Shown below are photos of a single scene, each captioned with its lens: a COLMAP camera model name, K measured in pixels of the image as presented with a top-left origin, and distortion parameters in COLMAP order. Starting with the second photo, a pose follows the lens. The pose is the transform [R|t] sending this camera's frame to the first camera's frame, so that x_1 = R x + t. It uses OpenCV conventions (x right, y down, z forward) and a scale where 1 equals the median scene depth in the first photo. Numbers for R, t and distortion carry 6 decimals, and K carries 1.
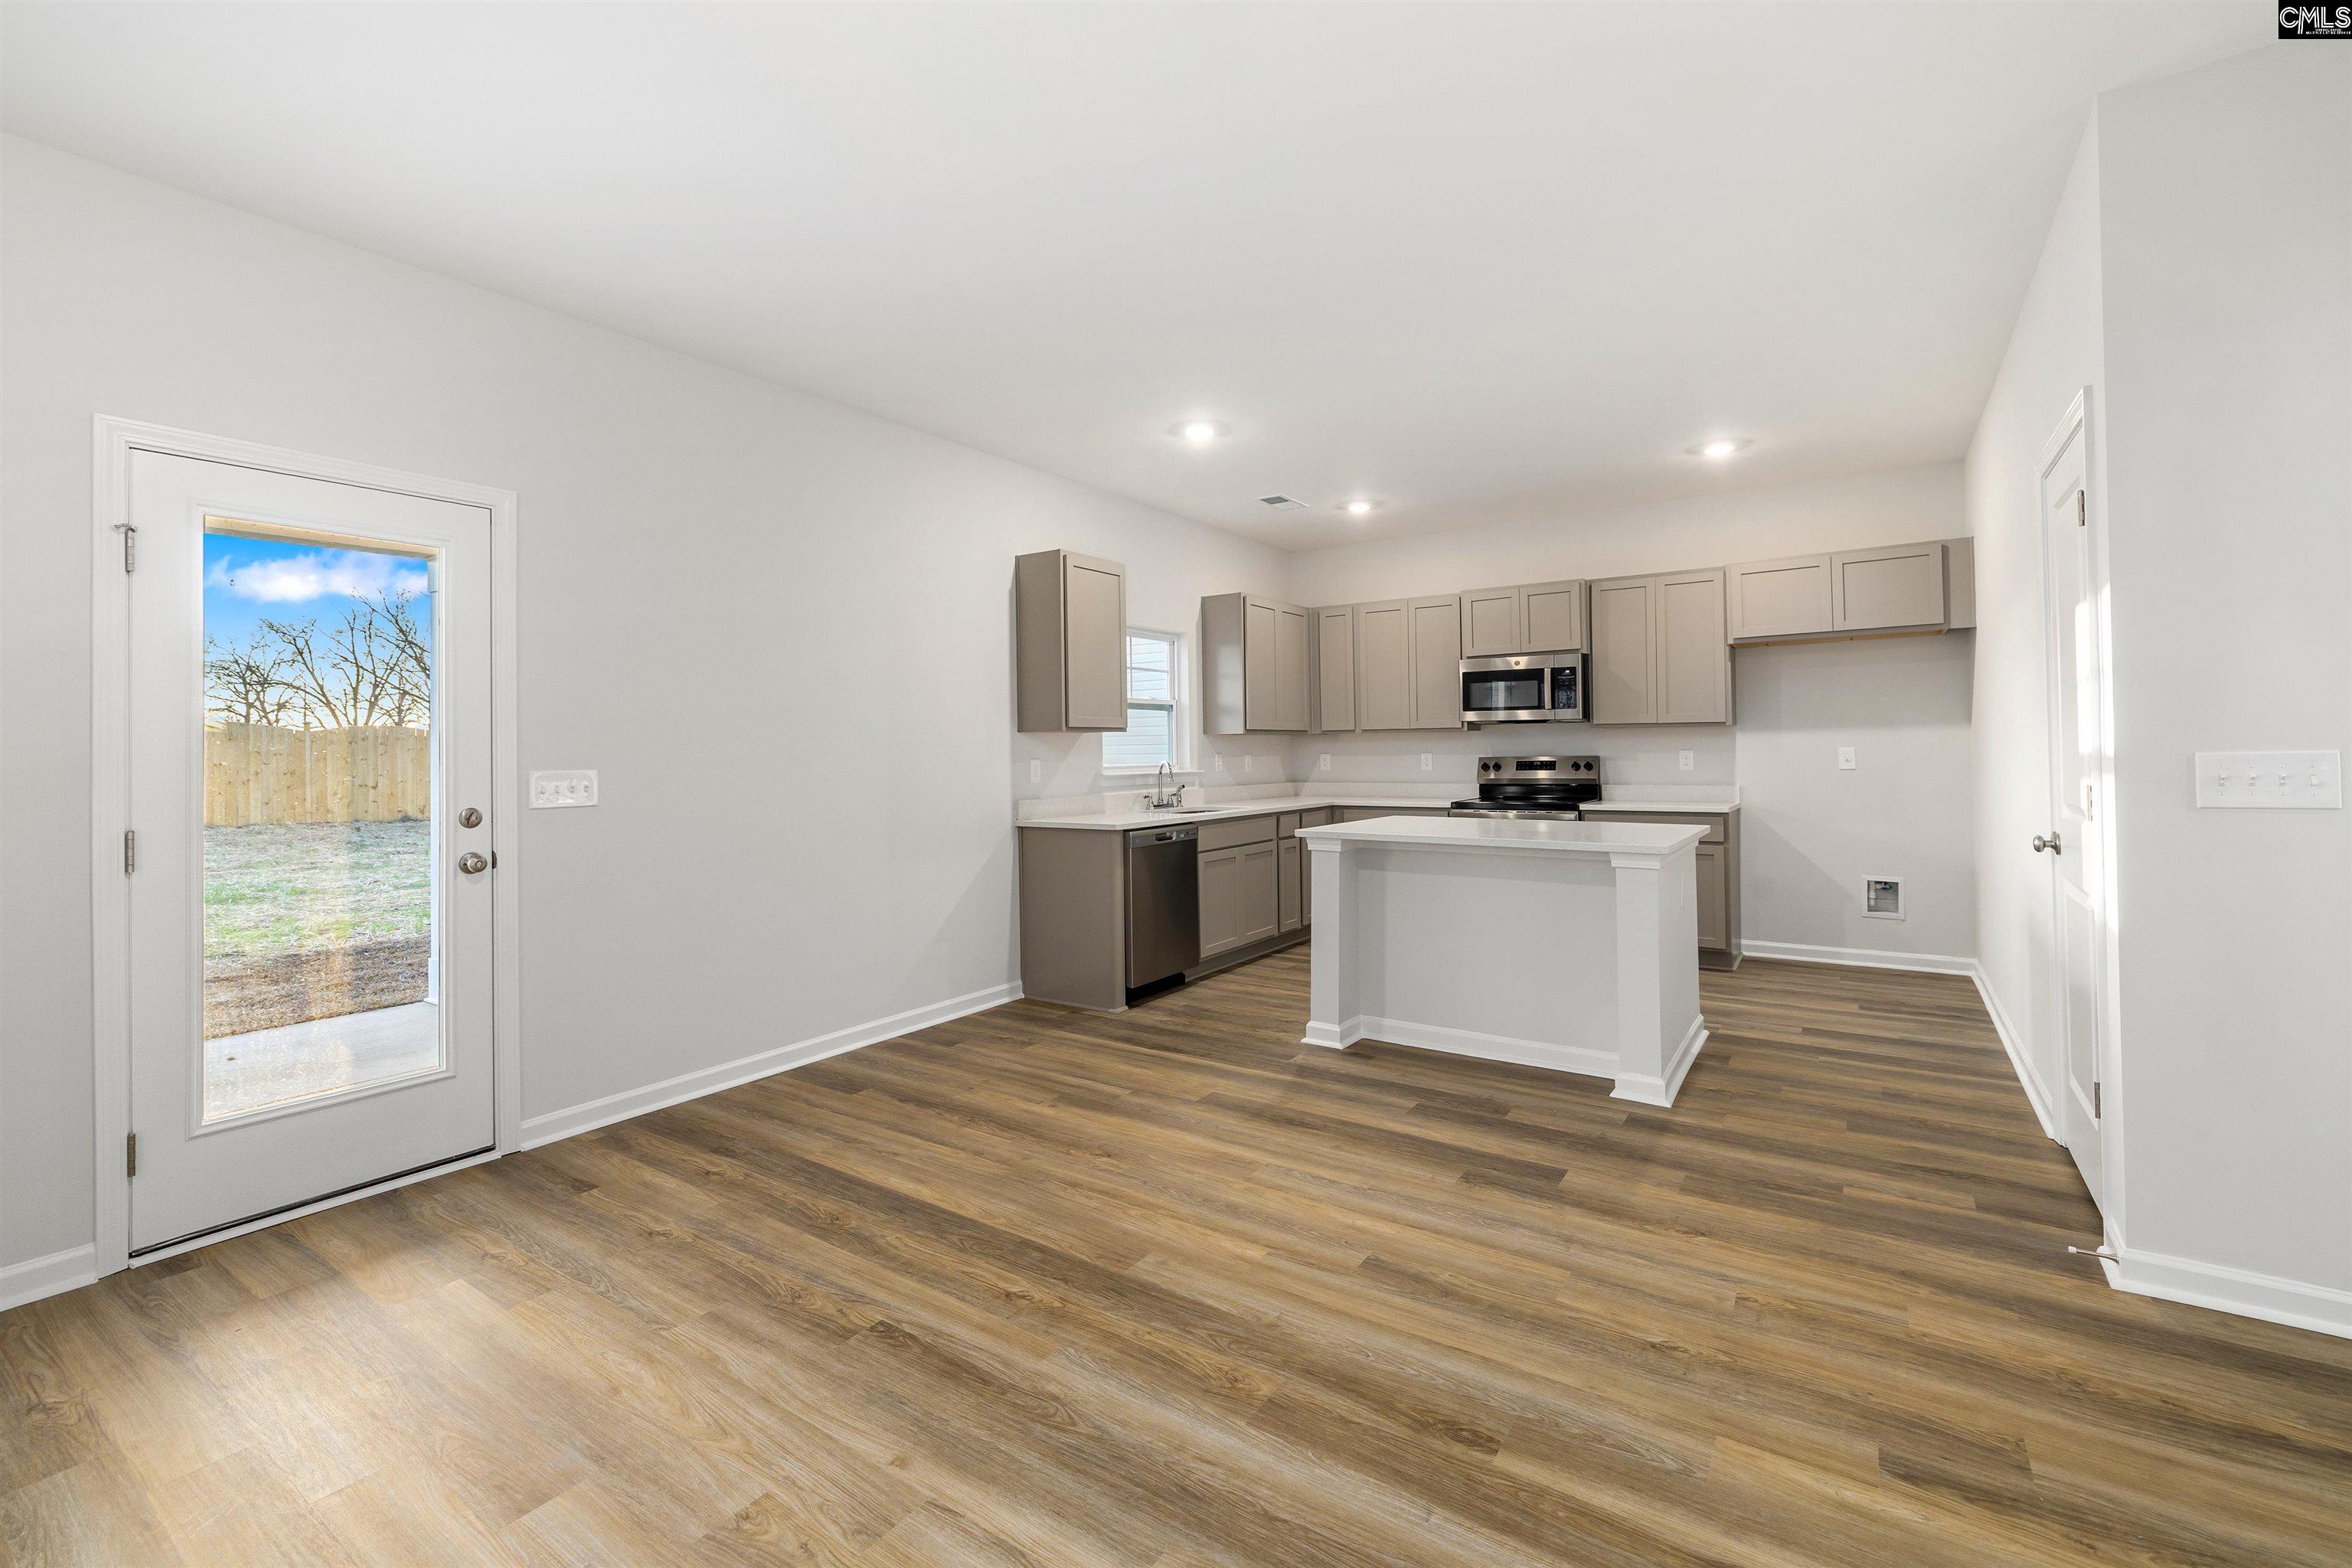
lens RADIAL K [[1019.4, 0, 1140.9], [0, 1019.4, 744.6], [0, 0, 1]] dist [-0.001103, -0.000058]
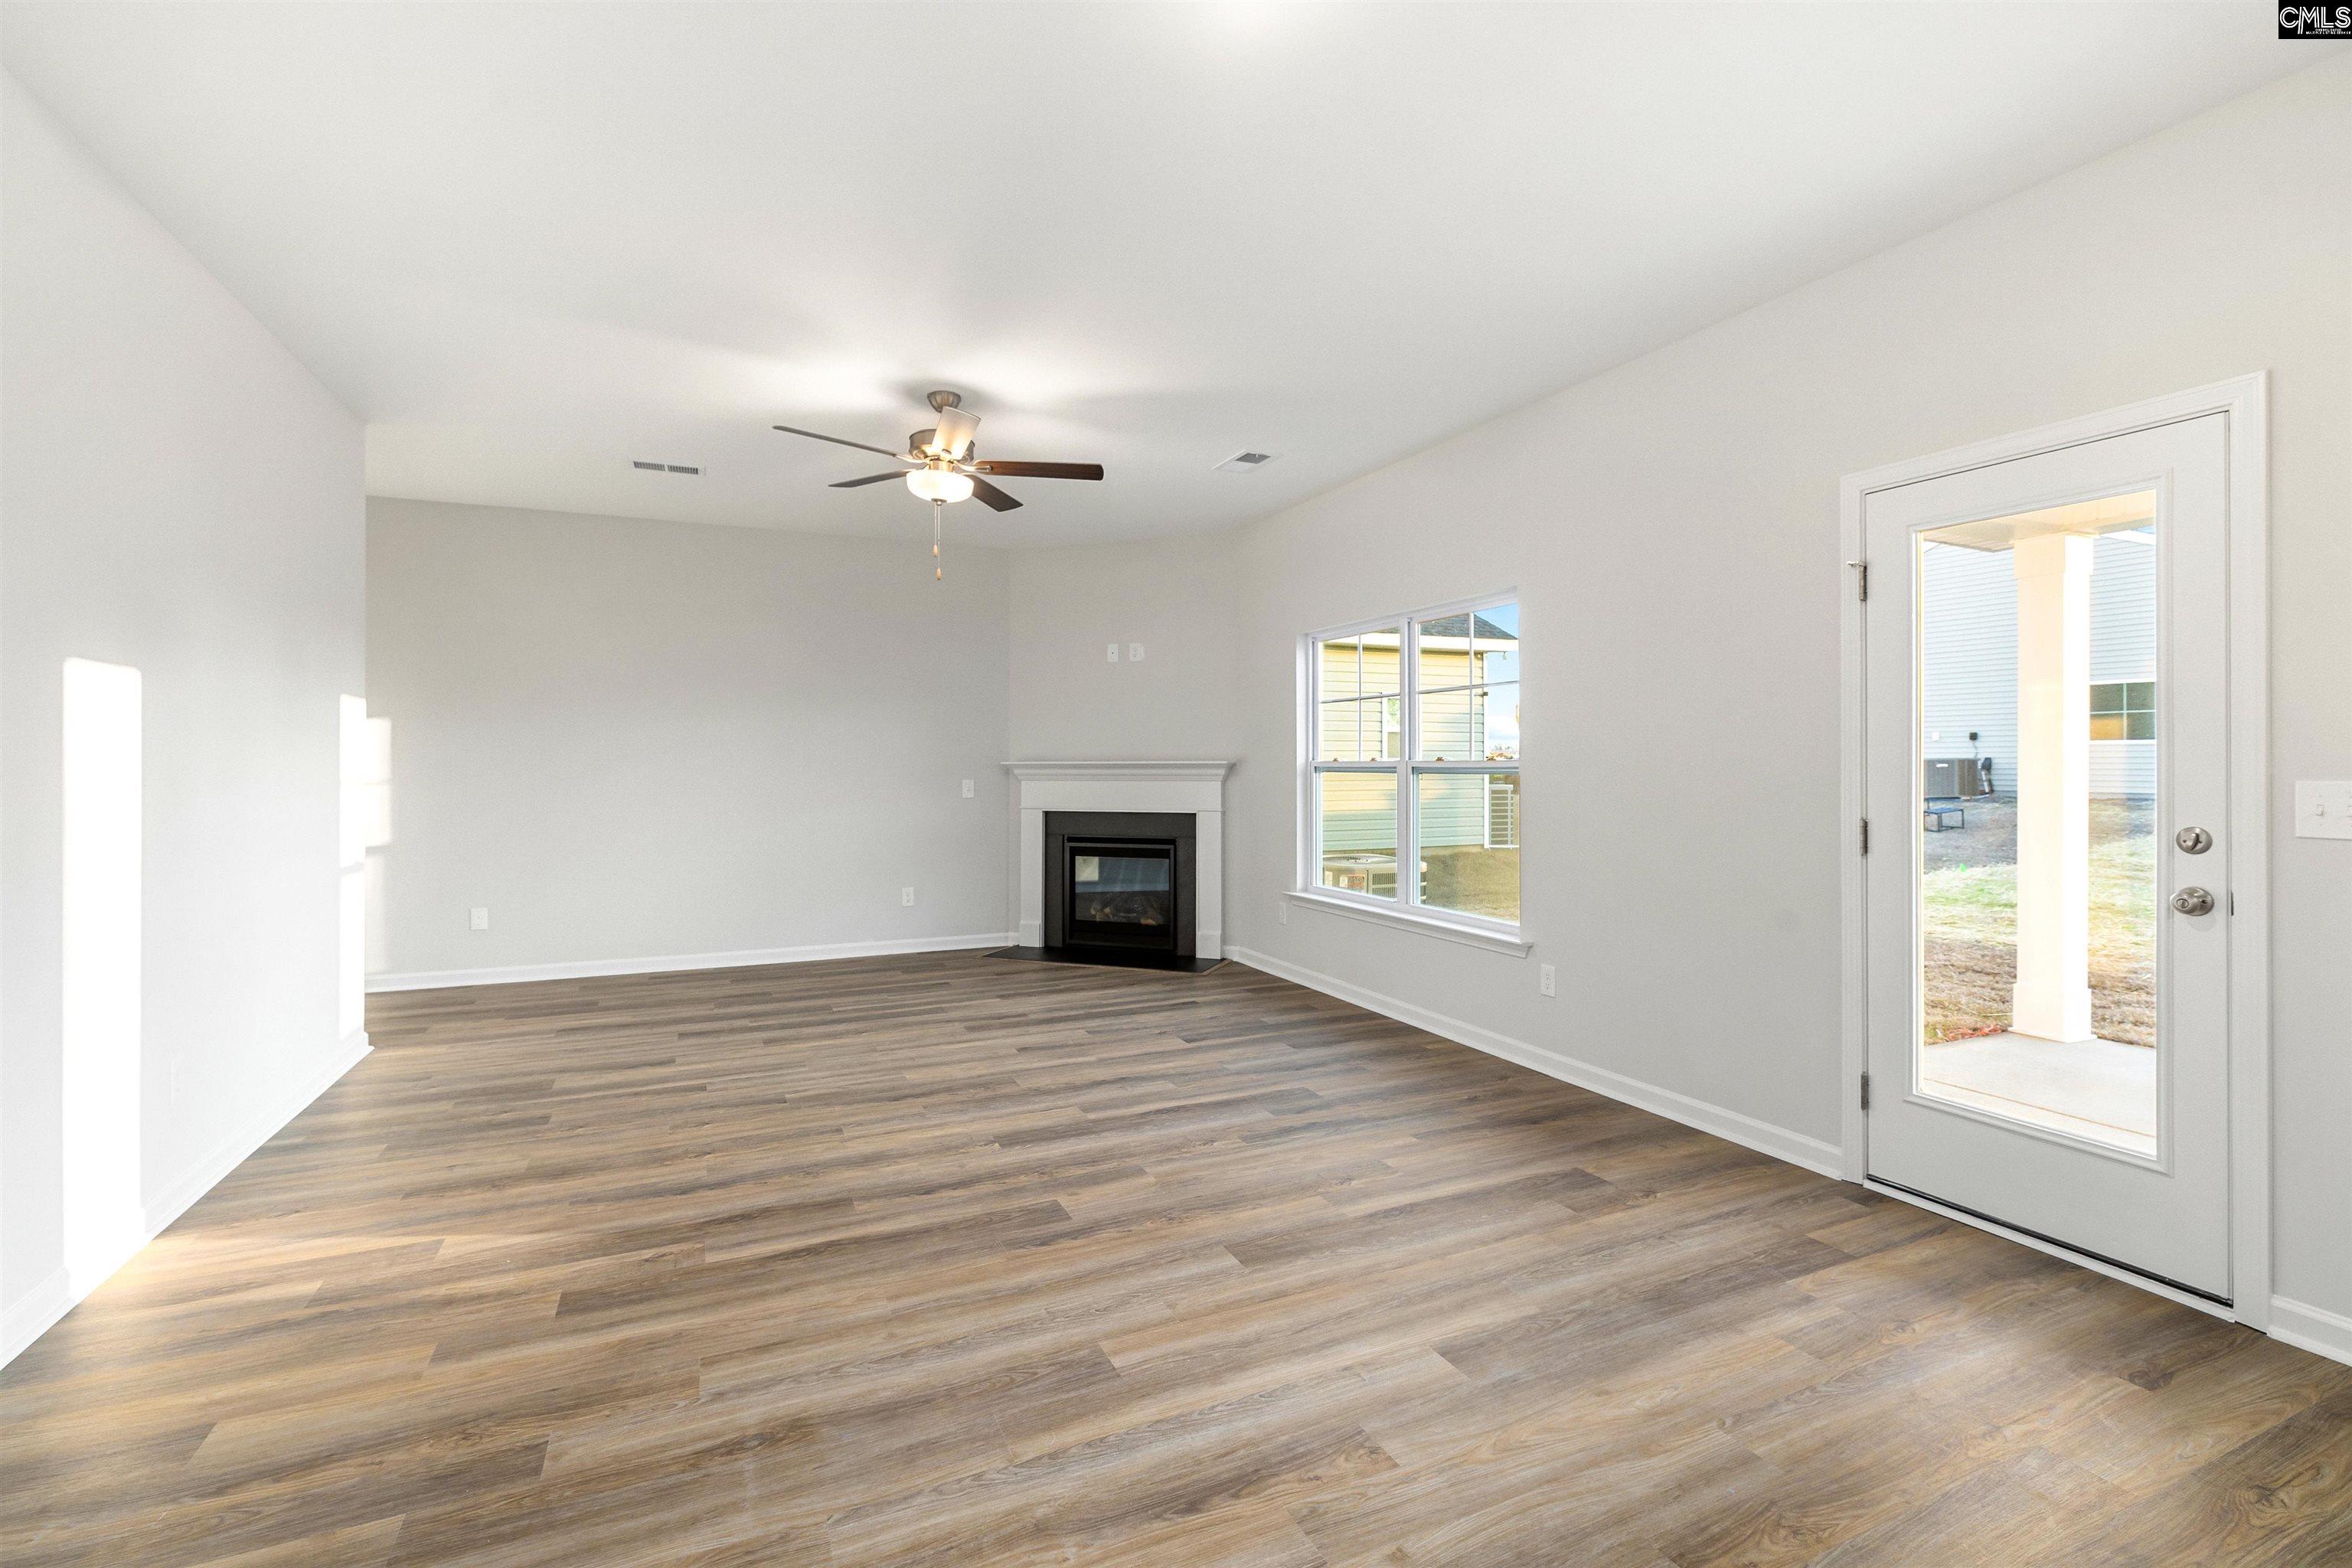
lens RADIAL K [[1037.4, 0, 1182.4], [0, 1037.4, 758.2], [0, 0, 1]] dist [0.000021, 0.000149]
pose [[-0.494817, 0.010327, -0.868936, 0.361489], [0.015954, 0.999869, 0.002799, -0.002501], [0.868851, -0.012478, -0.494917, 0.726705]]
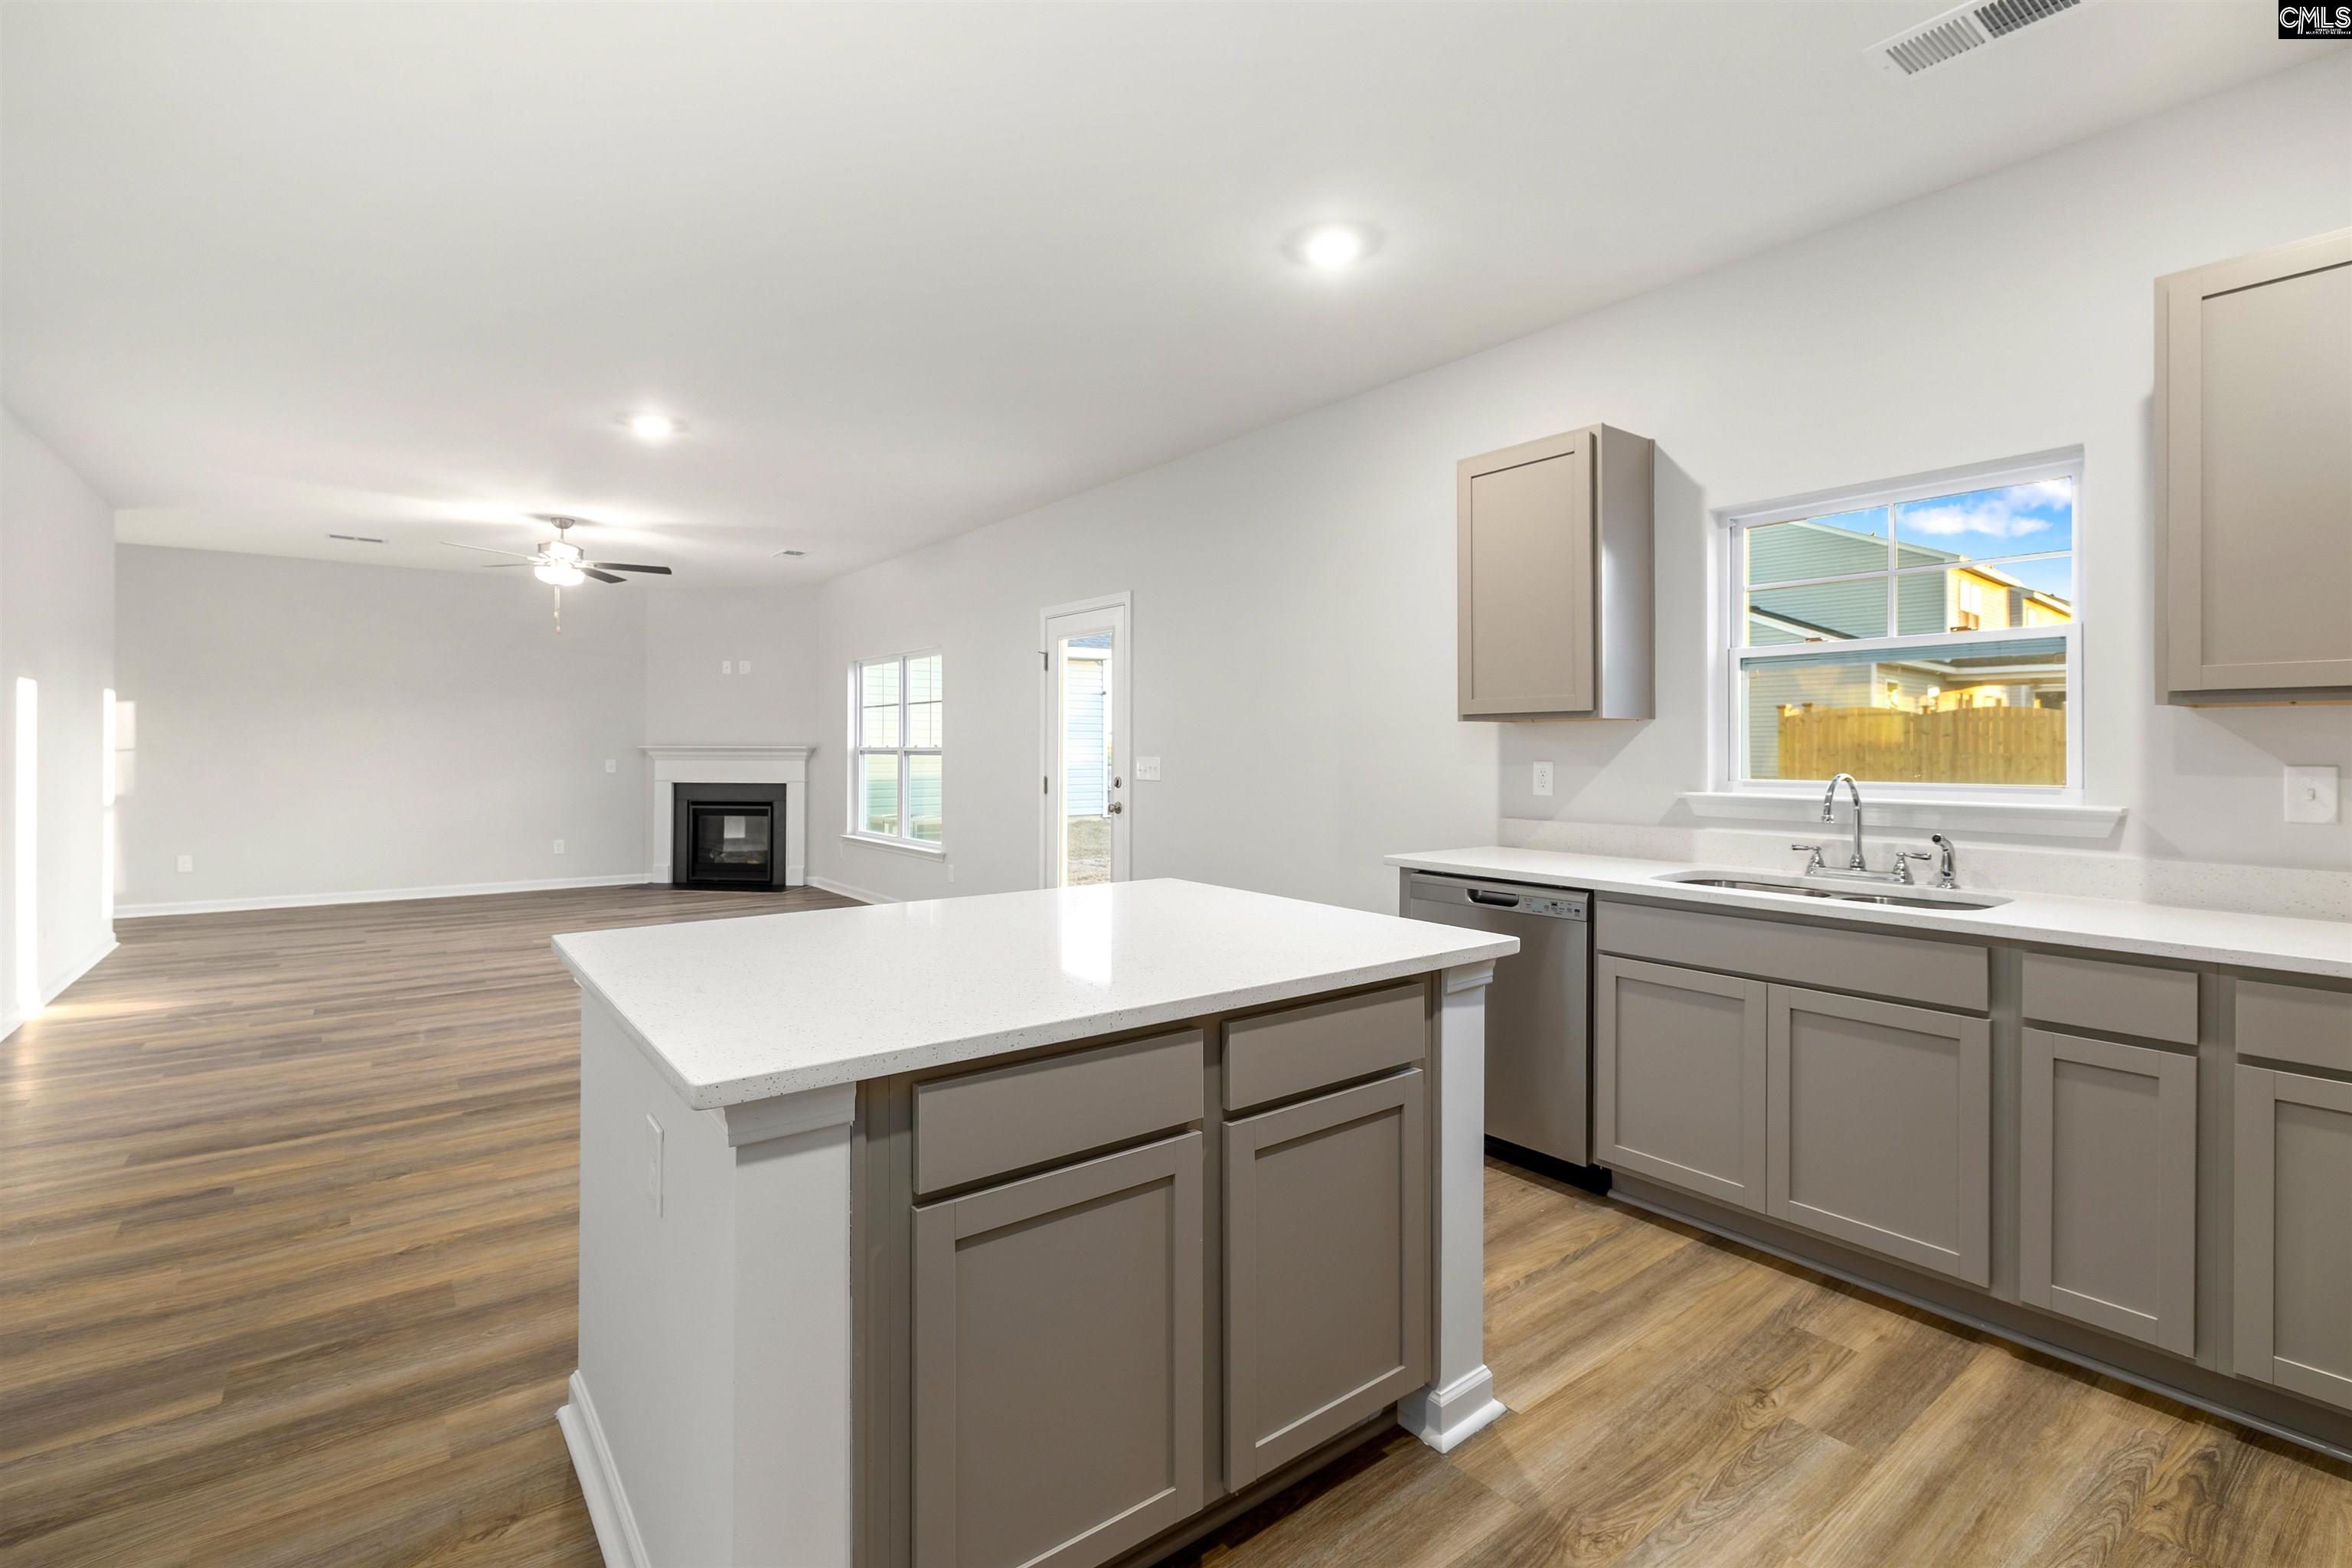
lens RADIAL K [[1010.7, 0, 1182.3], [0, 1010.7, 748.6], [0, 0, 1]] dist [-0.002560, -0.000677]
pose [[-0.264189, 0.011915, -0.964397, 1.022719], [0.007953, 0.999917, 0.010176, -0.004616], [0.964438, -0.004981, -0.264262, 1.582413]]
